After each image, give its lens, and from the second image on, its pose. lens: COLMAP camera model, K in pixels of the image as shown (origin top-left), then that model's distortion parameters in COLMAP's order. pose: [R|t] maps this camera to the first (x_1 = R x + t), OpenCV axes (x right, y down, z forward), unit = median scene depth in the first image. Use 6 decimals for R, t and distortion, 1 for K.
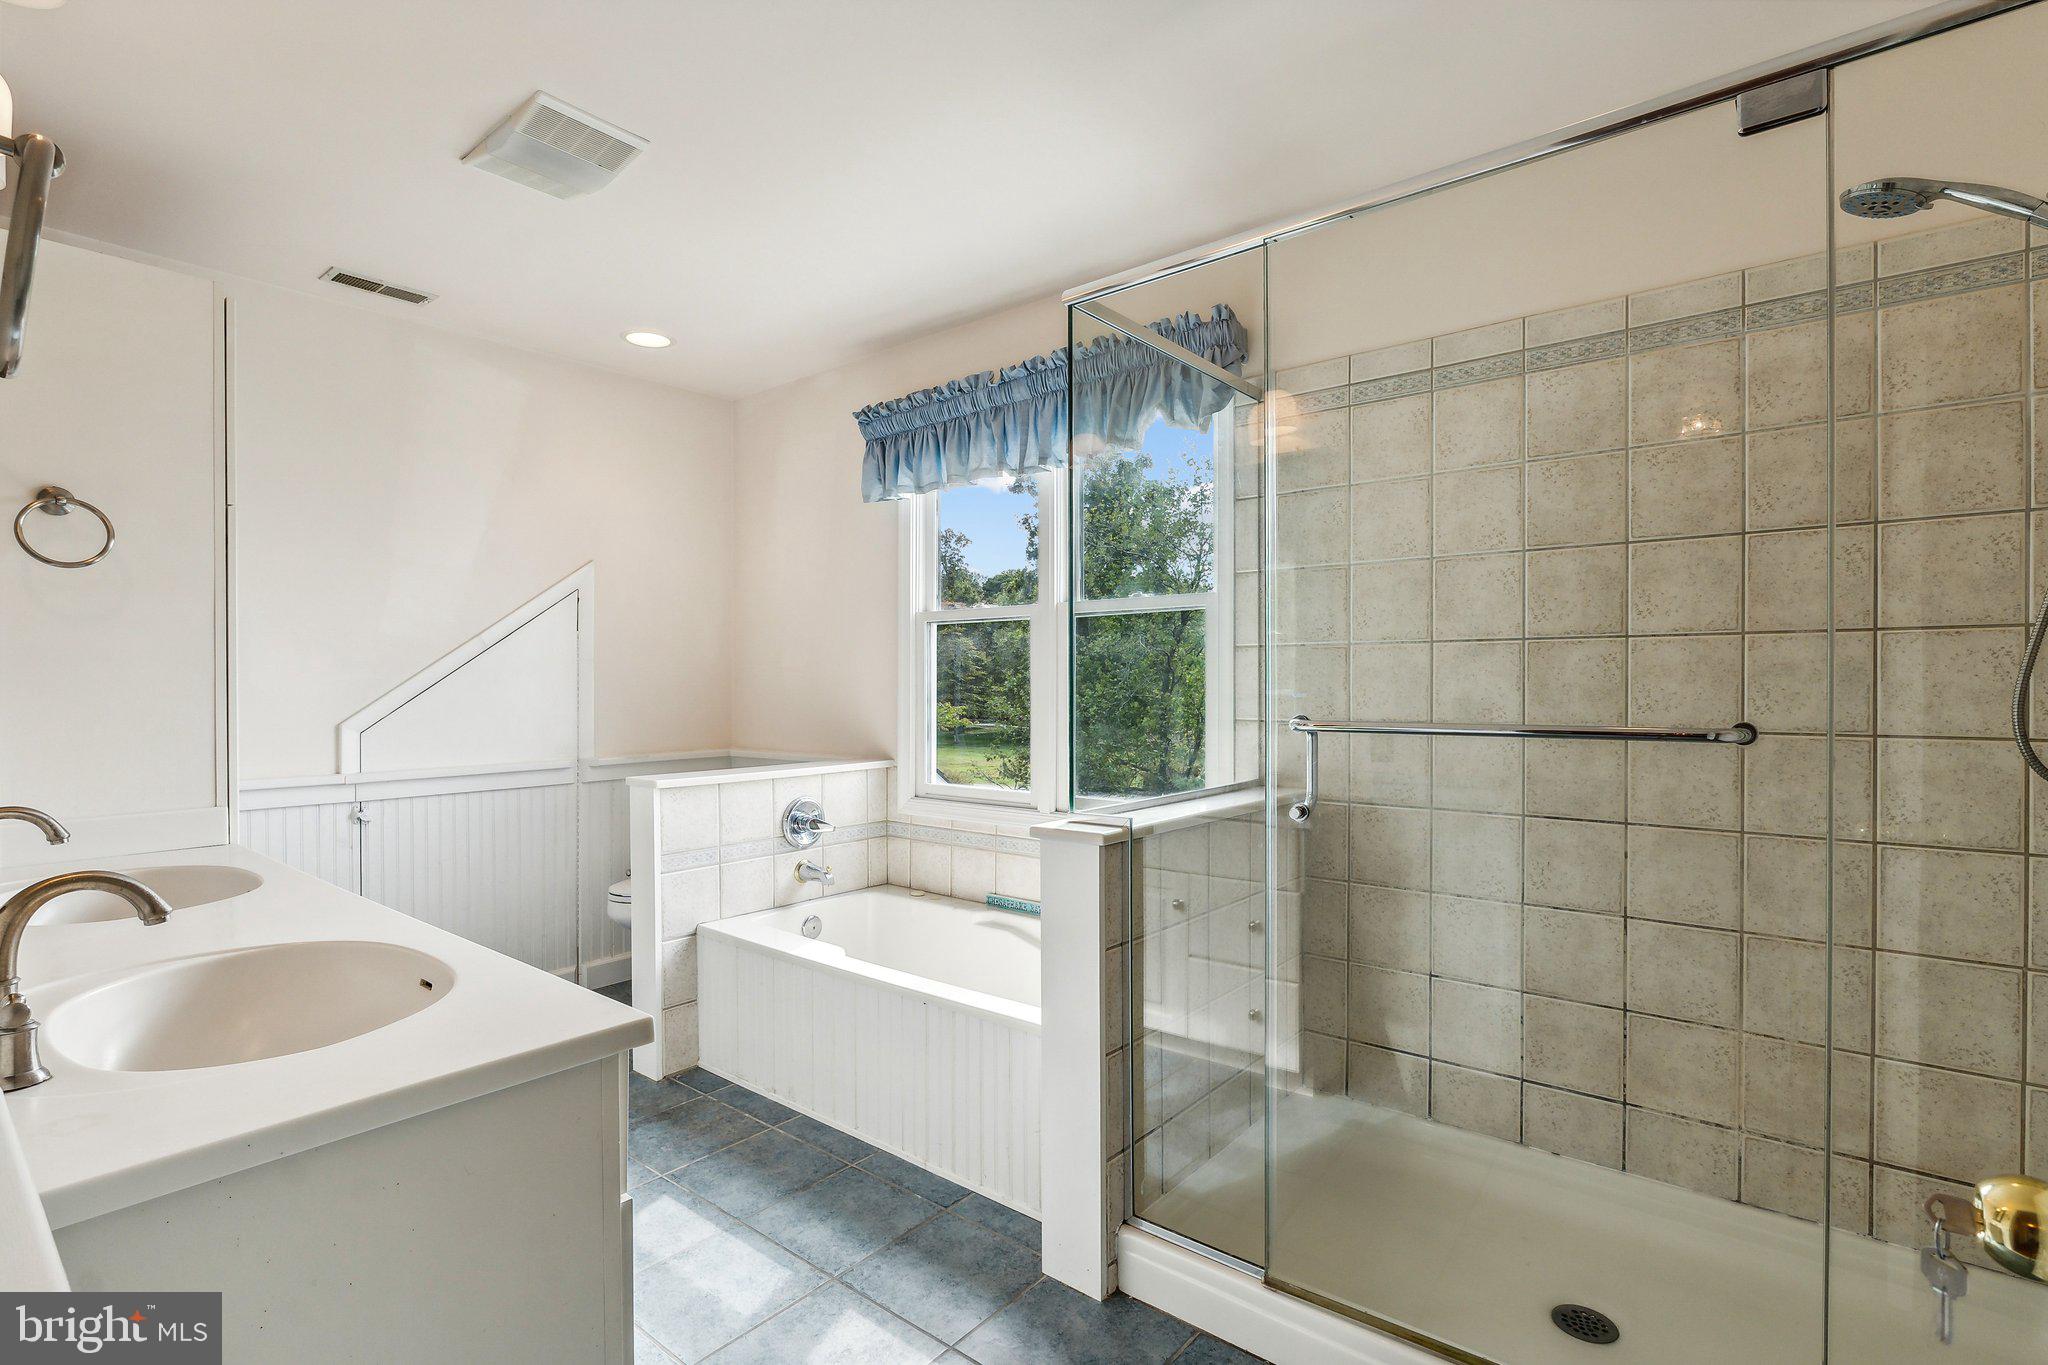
lens RADIAL K [[963.0, 0, 1011.7], [0, 963.0, 683.5], [0, 0, 1]] dist [-0.010919, -0.000464]
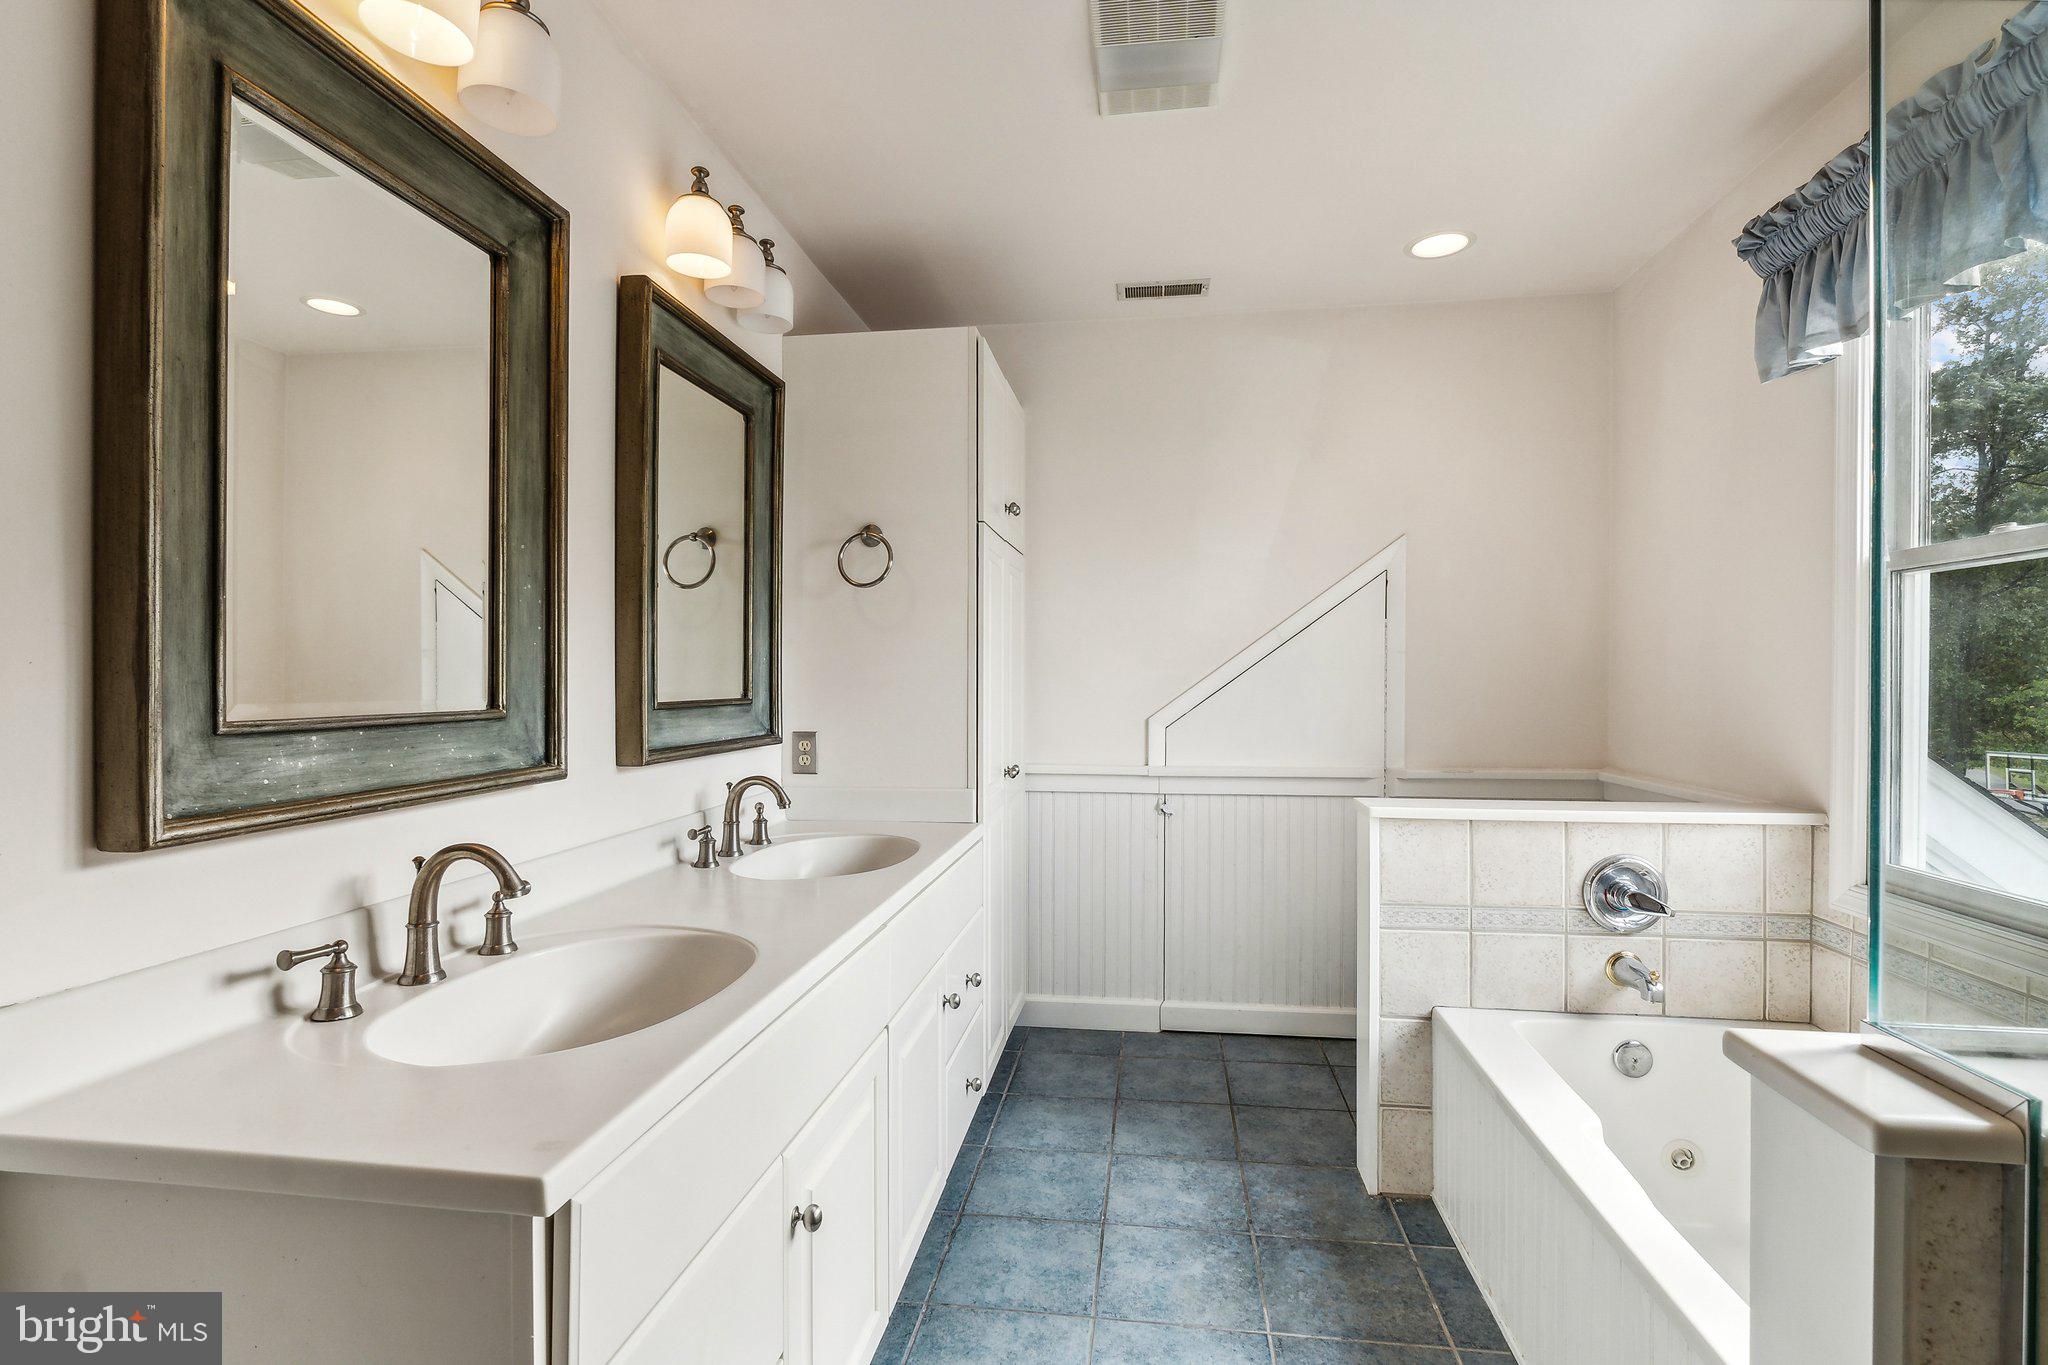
lens RADIAL K [[963.0, 0, 1030.8], [0, 963.0, 683.2], [0, 0, 1]] dist [-0.010919, -0.000464]
pose [[0.528004, 0.005474, -0.849224, 0.124530], [-0.003451, 0.999985, 0.004301, -0.000471], [0.849235, 0.000660, 0.528015, 0.319320]]
